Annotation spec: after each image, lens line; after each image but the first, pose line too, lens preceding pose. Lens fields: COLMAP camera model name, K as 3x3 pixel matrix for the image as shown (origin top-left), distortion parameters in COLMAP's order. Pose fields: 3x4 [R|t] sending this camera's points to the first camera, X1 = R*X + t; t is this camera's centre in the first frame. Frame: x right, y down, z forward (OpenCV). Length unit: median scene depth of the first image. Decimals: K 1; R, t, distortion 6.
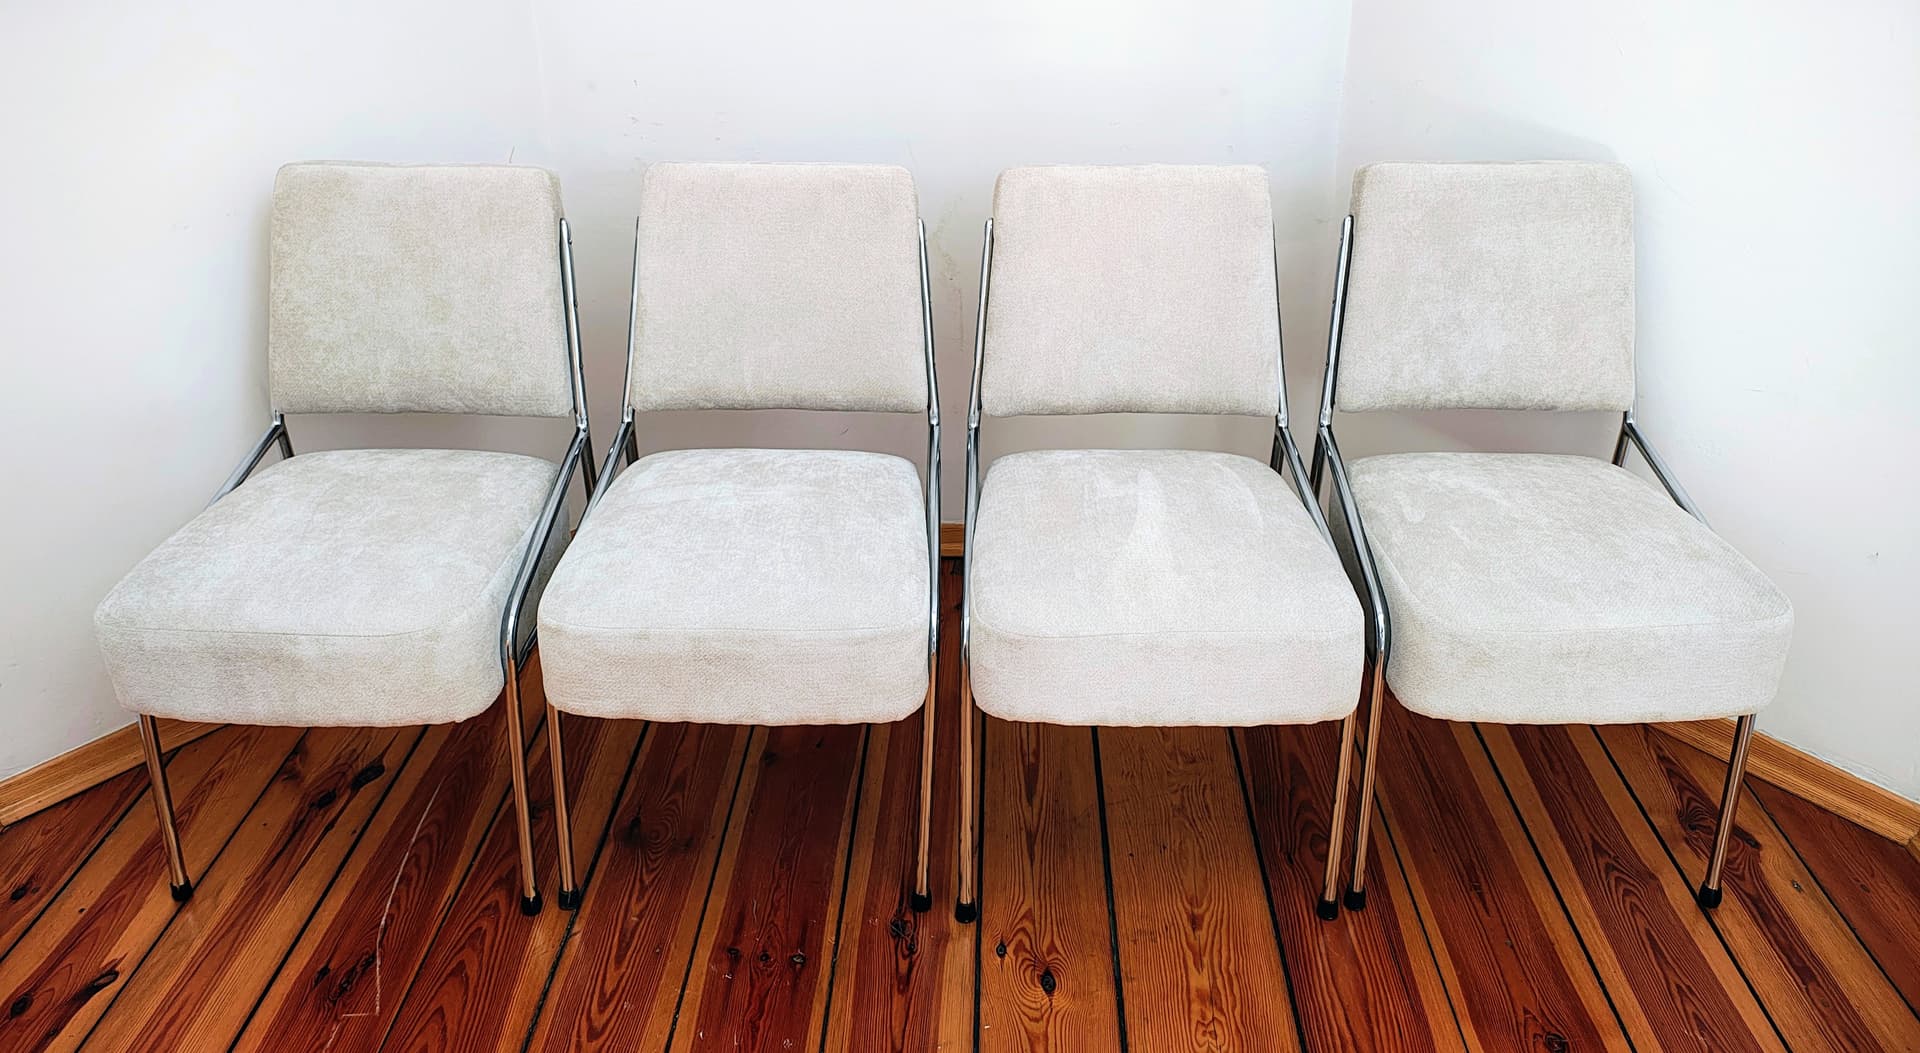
lens RADIAL K [[1440.3, 0, 958.2], [0, 1440.3, 320.6], [0, 0, 1]] dist [0.006901, -0.040038]
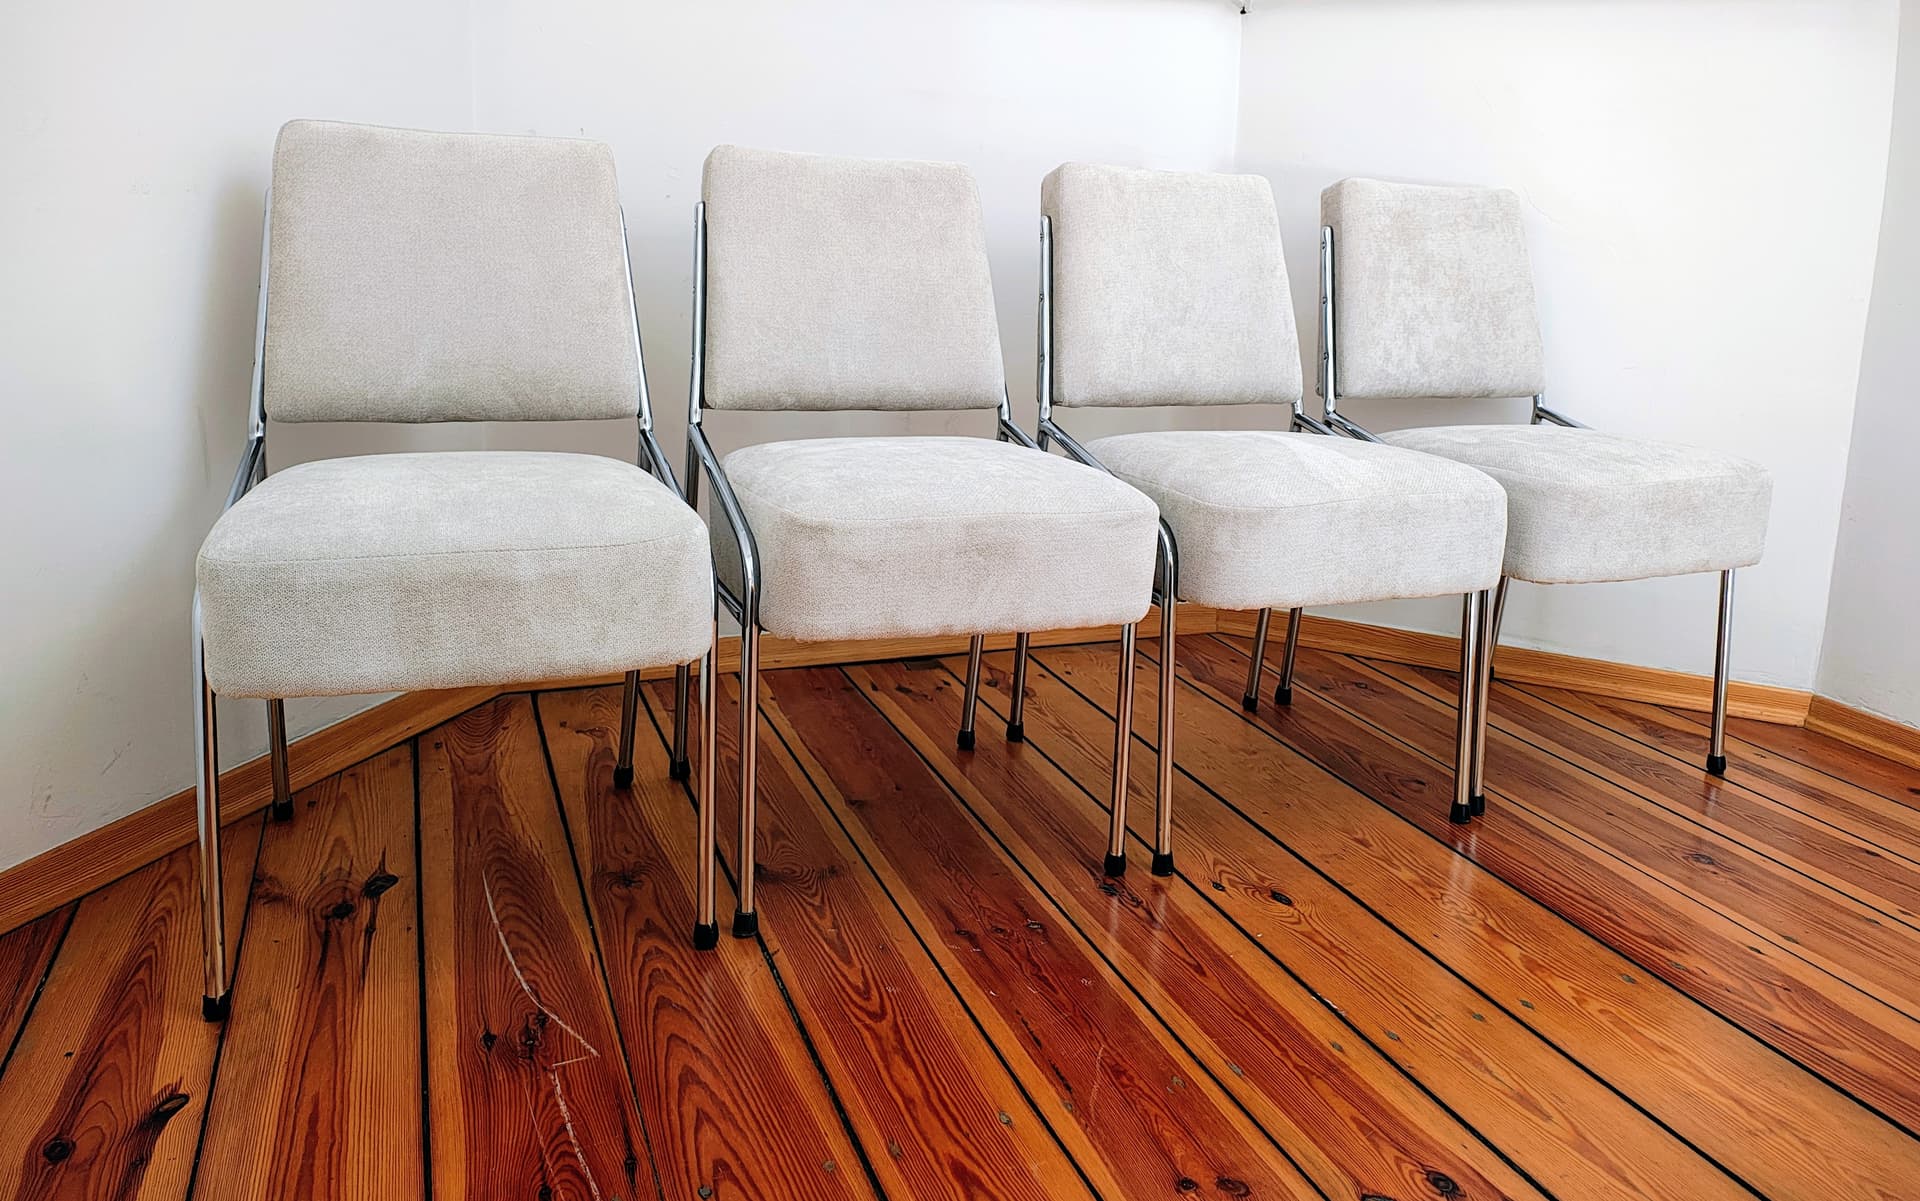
lens RADIAL K [[1474.7, 0, 1006.4], [0, 1474.7, 437.8], [0, 0, 1]] dist [0.027888, -0.064617]
pose [[0.911549, -0.026762, 0.410319, -0.494940], [0.110592, 0.977067, -0.181960, 0.307256], [-0.396040, 0.211243, 0.893604, 0.110517]]
